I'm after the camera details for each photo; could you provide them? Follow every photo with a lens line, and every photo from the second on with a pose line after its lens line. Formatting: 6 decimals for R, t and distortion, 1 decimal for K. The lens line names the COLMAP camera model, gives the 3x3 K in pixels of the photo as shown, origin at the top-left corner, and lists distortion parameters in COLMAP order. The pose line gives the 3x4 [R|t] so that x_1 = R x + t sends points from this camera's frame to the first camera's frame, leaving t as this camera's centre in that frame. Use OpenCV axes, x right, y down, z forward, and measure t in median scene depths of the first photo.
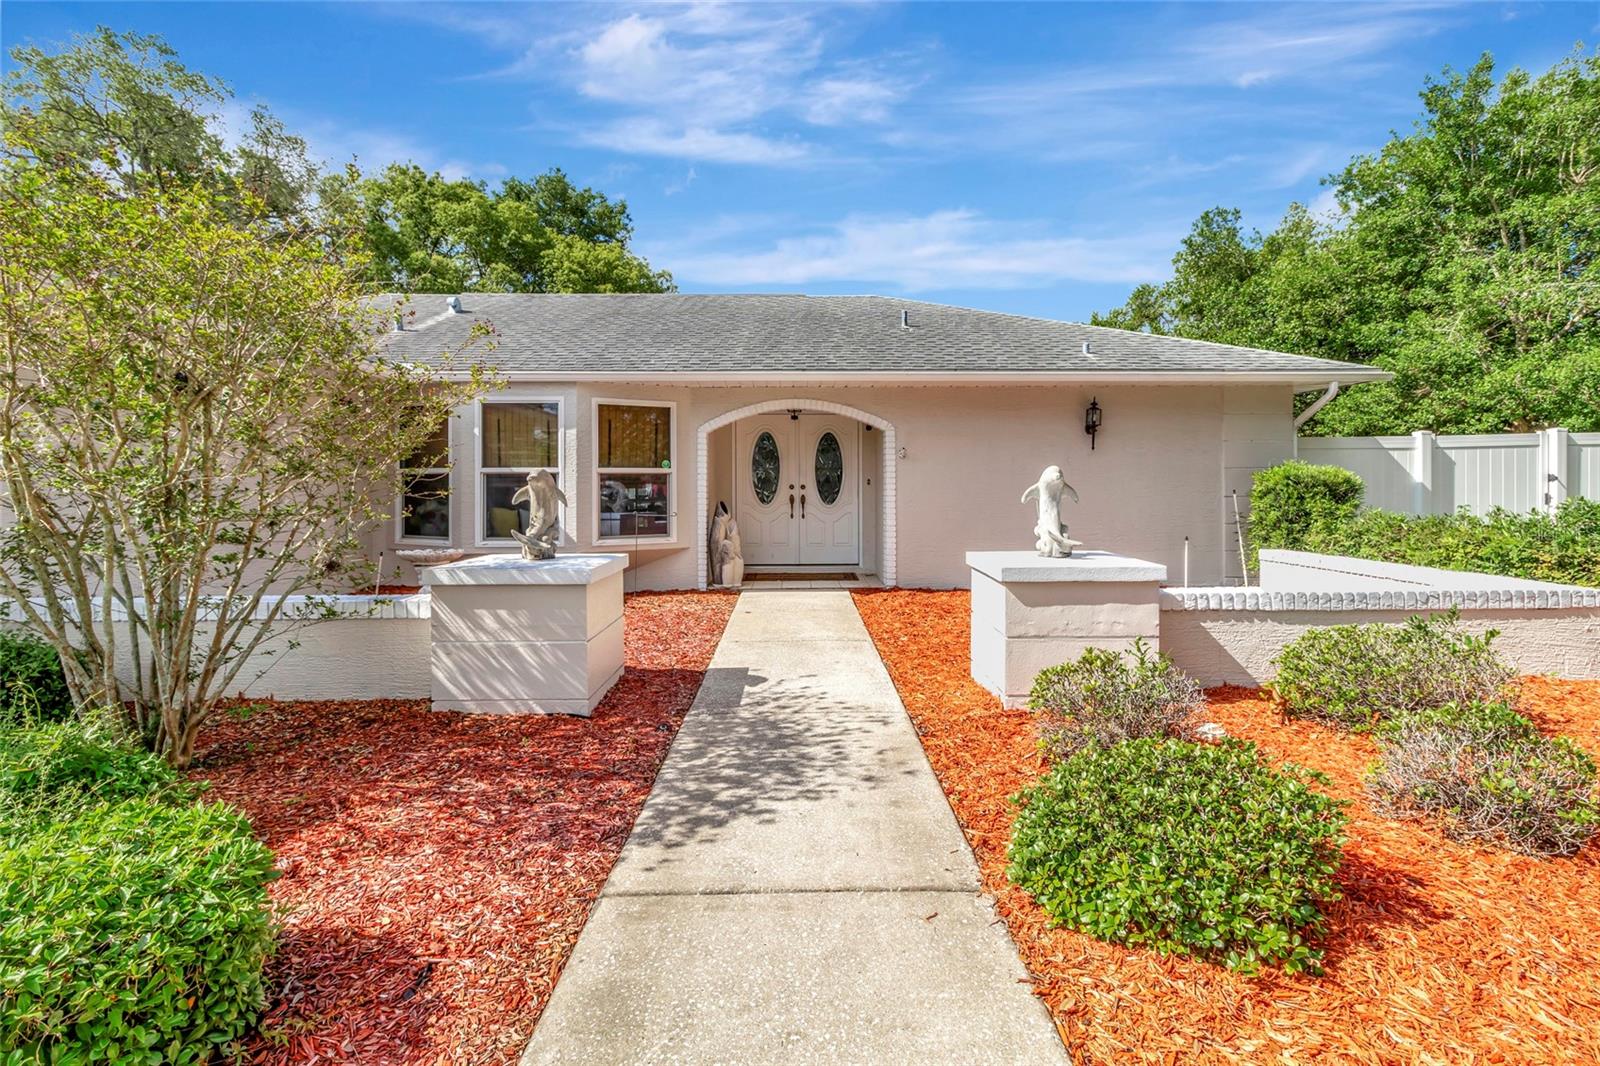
lens RADIAL K [[741.2, 0, 810.7], [0, 741.2, 488.6], [0, 0, 1]] dist [0.003896, 0.000951]
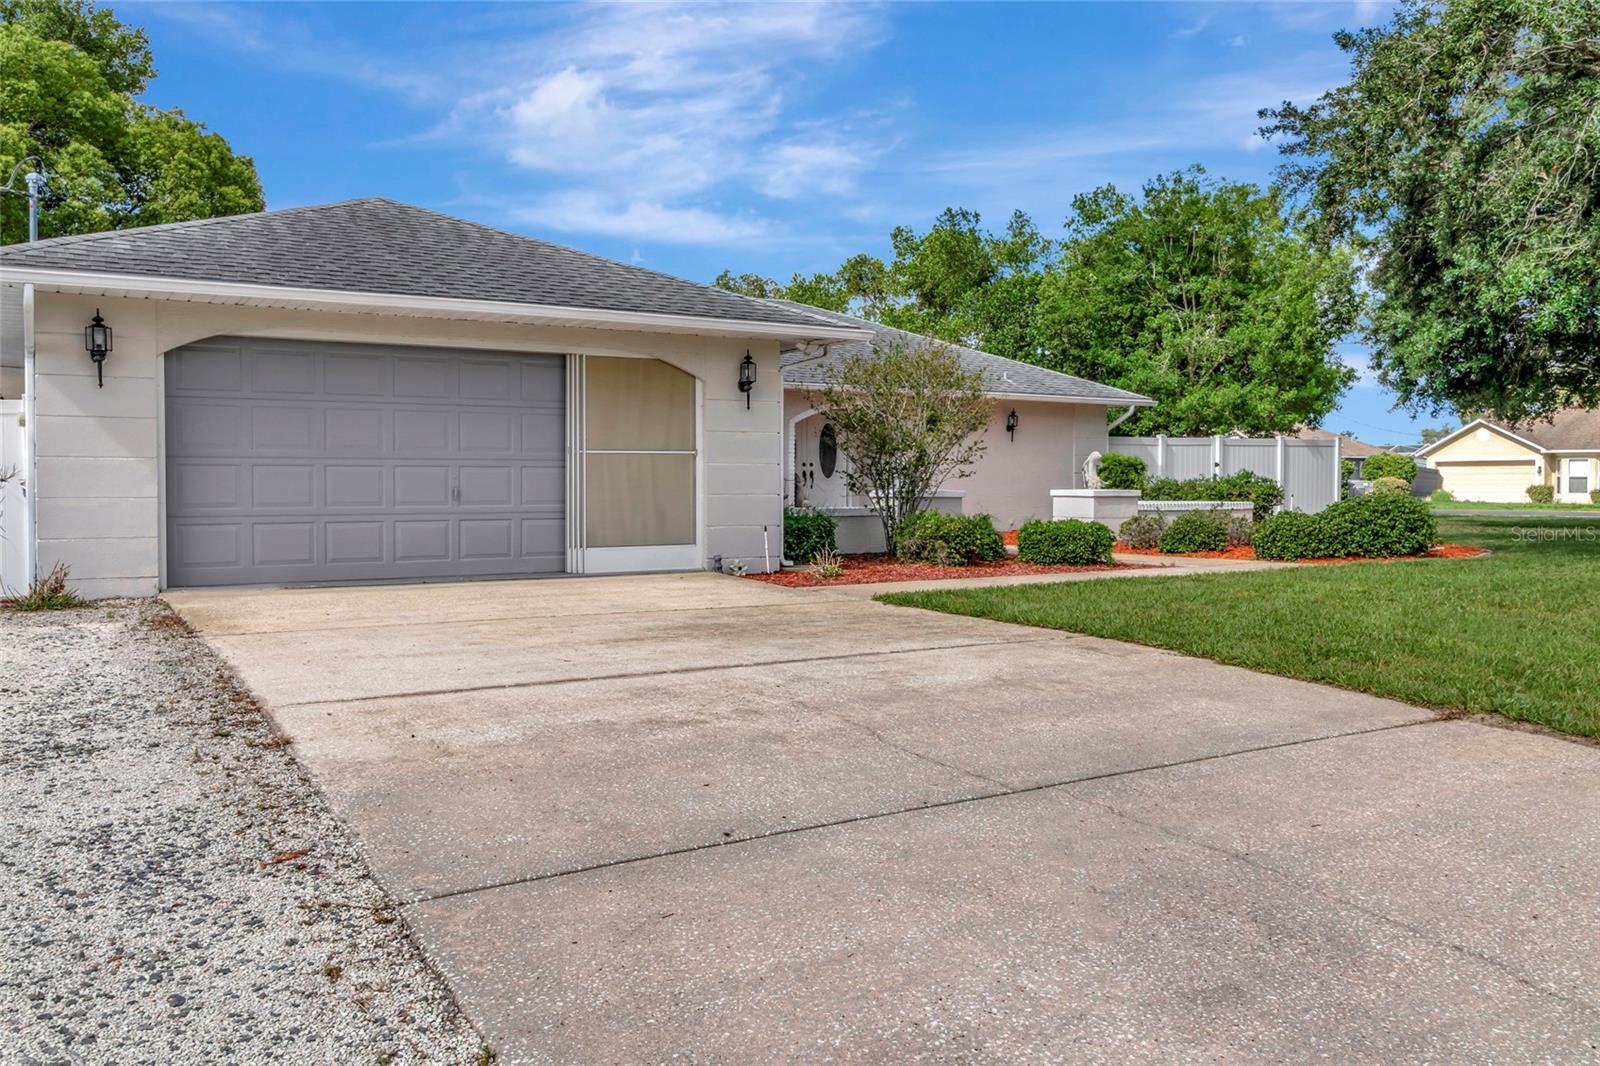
lens RADIAL K [[1275.5, 0, 800.0], [0, 1275.5, 533.0], [0, 0, 1]] dist [-0.005874, -0.001651]
pose [[0.867715, -0.012415, 0.496907, -1.232762], [-0.003197, 0.999528, 0.030557, 0.053854], [-0.497052, -0.028104, 0.867266, -1.016312]]
